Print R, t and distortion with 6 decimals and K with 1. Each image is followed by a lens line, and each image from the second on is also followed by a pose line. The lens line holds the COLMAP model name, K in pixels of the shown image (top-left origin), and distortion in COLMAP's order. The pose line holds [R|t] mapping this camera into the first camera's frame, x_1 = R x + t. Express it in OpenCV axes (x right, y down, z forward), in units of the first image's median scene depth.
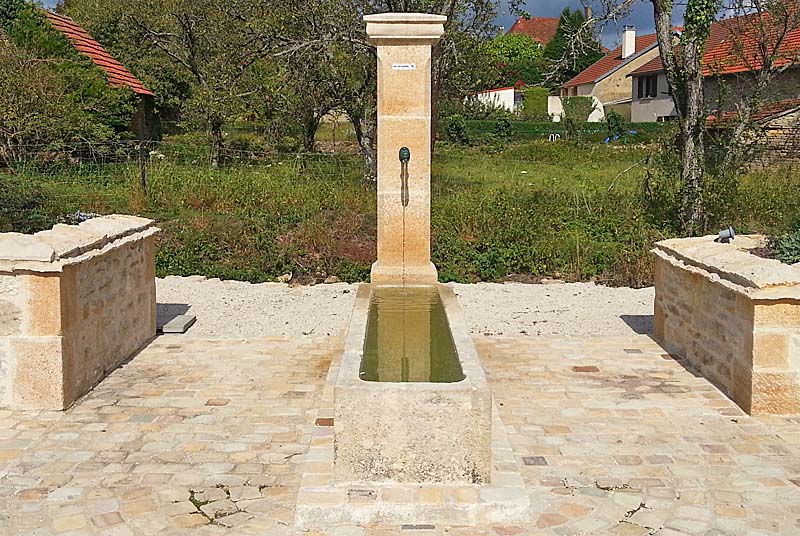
lens RADIAL K [[891.7, 0, 399.8], [0, 891.7, 221.1], [0, 0, 1]] dist [0.006380, -0.009026]
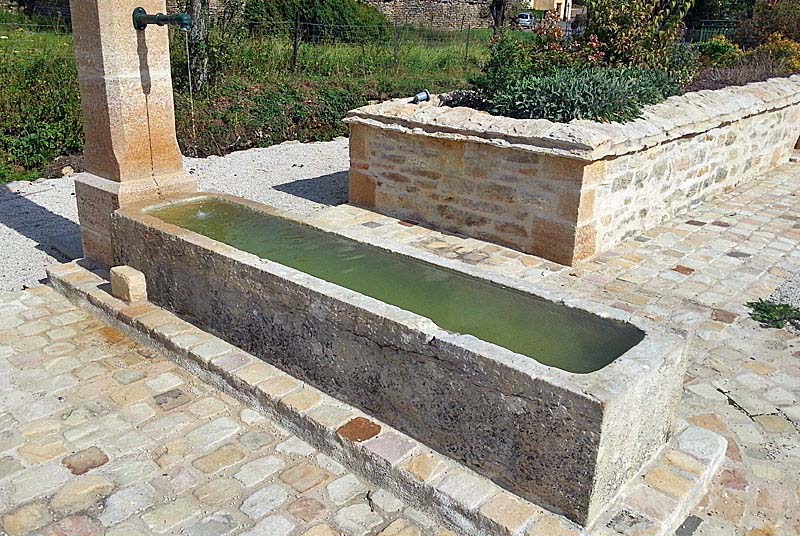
lens RADIAL K [[714.6, 0, 359.4], [0, 714.6, 266.4], [0, 0, 1]] dist [0.009920, -0.016480]
pose [[0.684357, -0.245857, 0.686448, -0.318649], [0.056600, 0.956510, 0.286154, -0.040542], [-0.726947, -0.156979, 0.668510, 0.480946]]
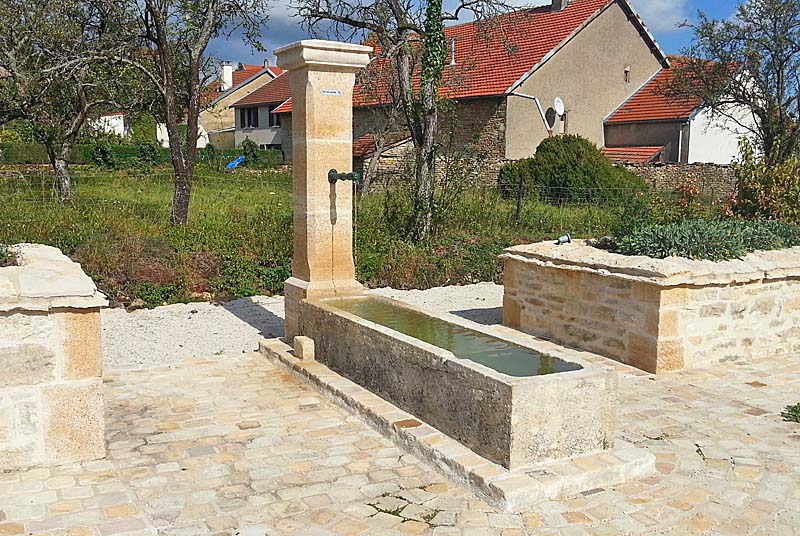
lens RADIAL K [[793.9, 0, 399.8], [0, 793.9, 291.4], [0, 0, 1]] dist [0.012821, -0.012286]
pose [[0.875585, -0.068705, 0.478153, -0.399879], [0.036602, 0.996424, 0.076150, -0.006516], [-0.481675, -0.049175, 0.874969, 0.124437]]
